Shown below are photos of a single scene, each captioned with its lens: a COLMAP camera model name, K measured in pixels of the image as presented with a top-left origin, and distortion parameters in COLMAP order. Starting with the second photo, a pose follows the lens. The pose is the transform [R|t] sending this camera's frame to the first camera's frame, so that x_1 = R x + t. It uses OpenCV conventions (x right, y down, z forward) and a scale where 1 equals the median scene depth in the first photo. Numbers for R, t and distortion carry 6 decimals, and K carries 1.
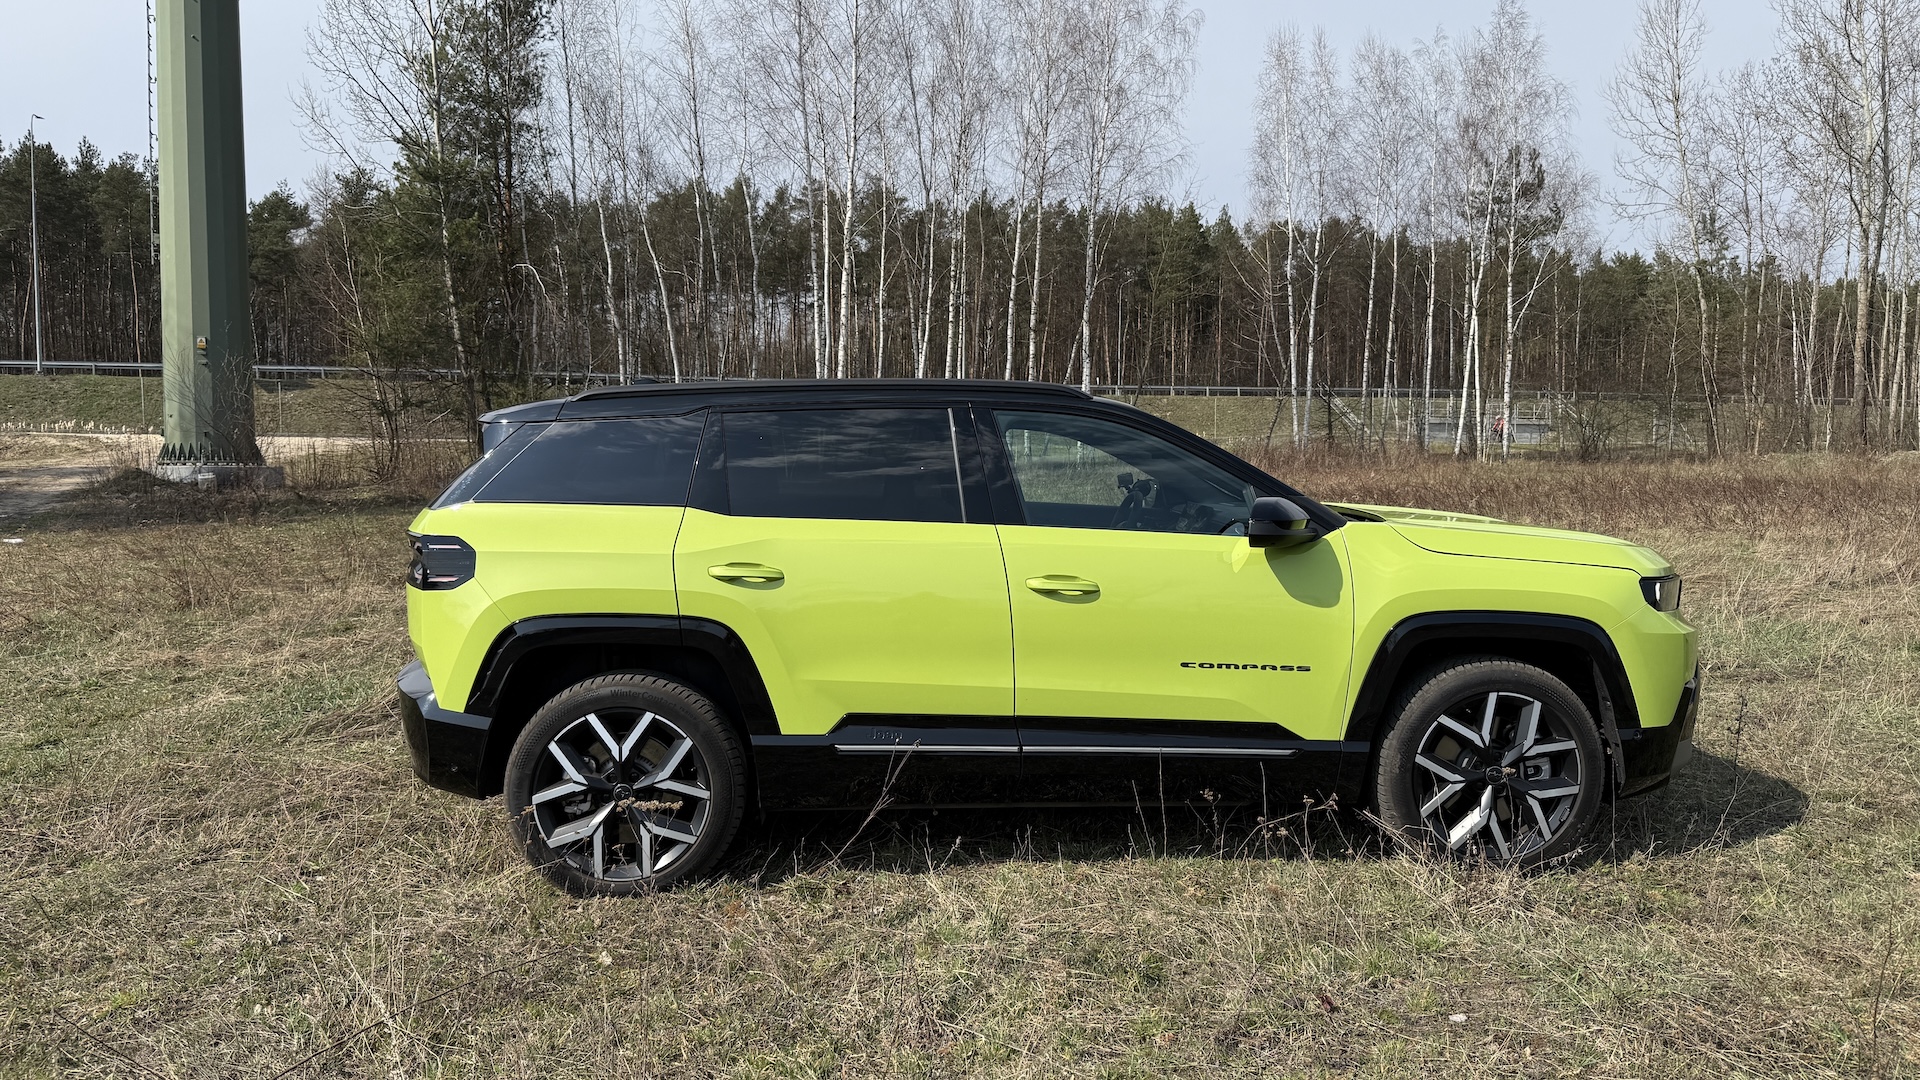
lens RADIAL K [[1339.5, 0, 960.0], [0, 1339.5, 540.0], [0, 0, 1]] dist [0.103491, -0.145081]
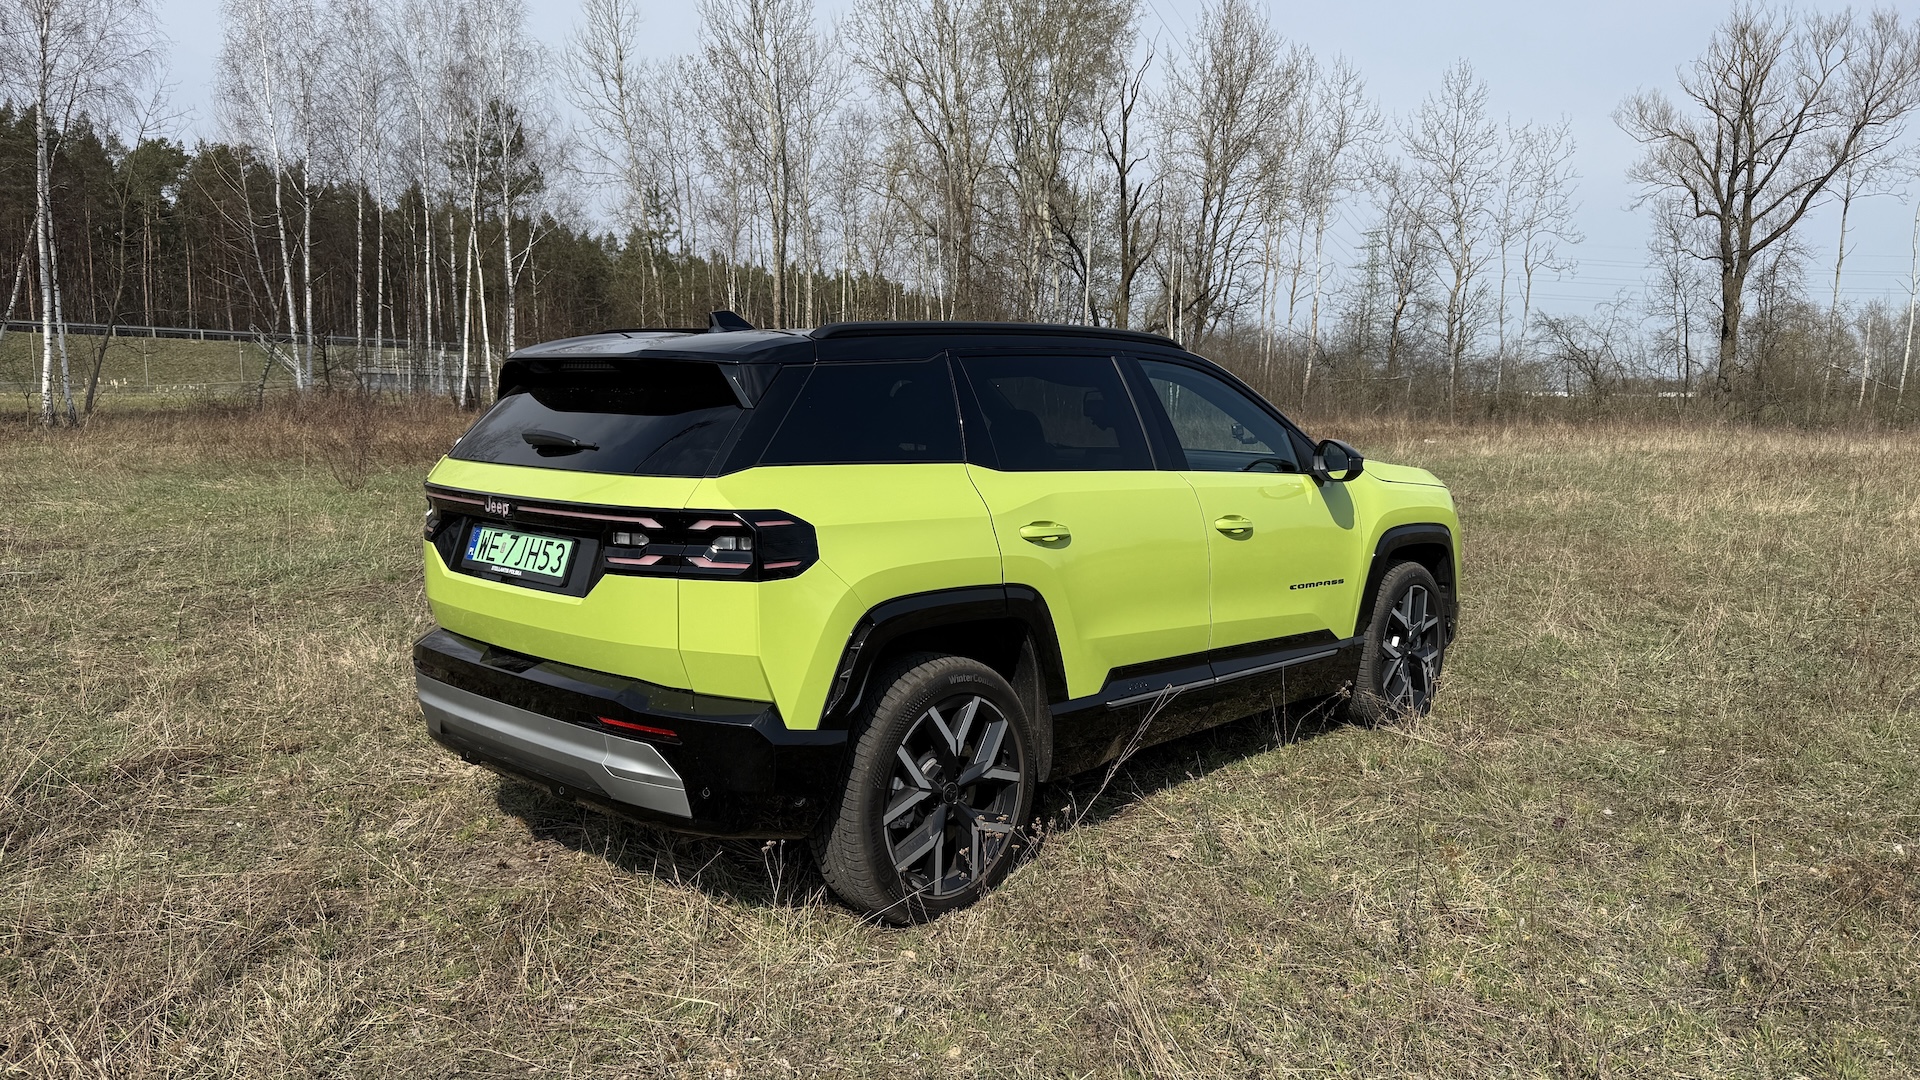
lens RADIAL K [[1363.6, 0, 956.5], [0, 1363.6, 550.7], [0, 0, 1]] dist [0.006151, -0.030379]
pose [[0.722171, -0.075952, 0.687532, -0.804011], [0.046932, 0.997043, 0.060847, -0.021717], [-0.690120, -0.011674, 0.723601, 0.341627]]
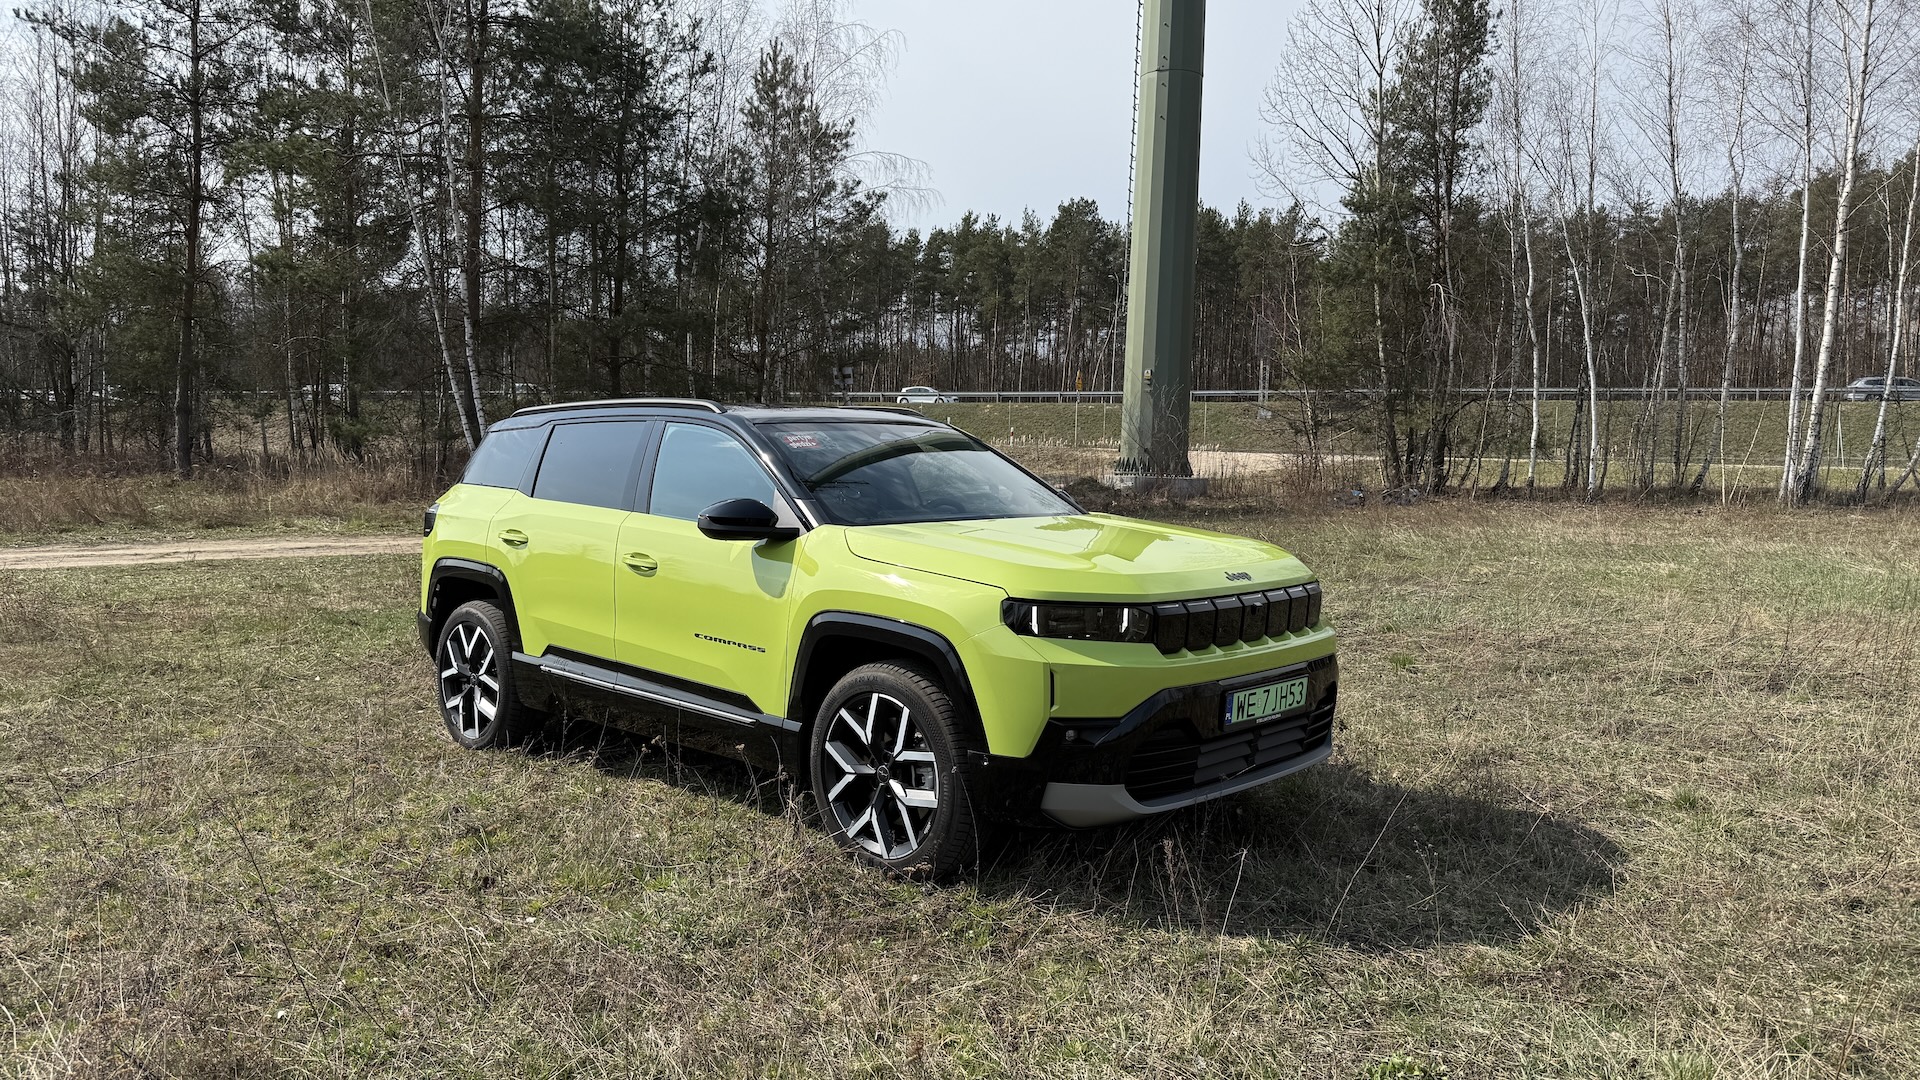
lens RADIAL K [[1339.5, 0, 960.0], [0, 1339.5, 540.0], [0, 0, 1]] dist [0.103491, -0.145081]
pose [[0.698905, 0.058743, -0.712798, 1.138838], [-0.068185, 0.997555, 0.015354, -0.025089], [0.711957, 0.037871, 0.701202, 0.310861]]
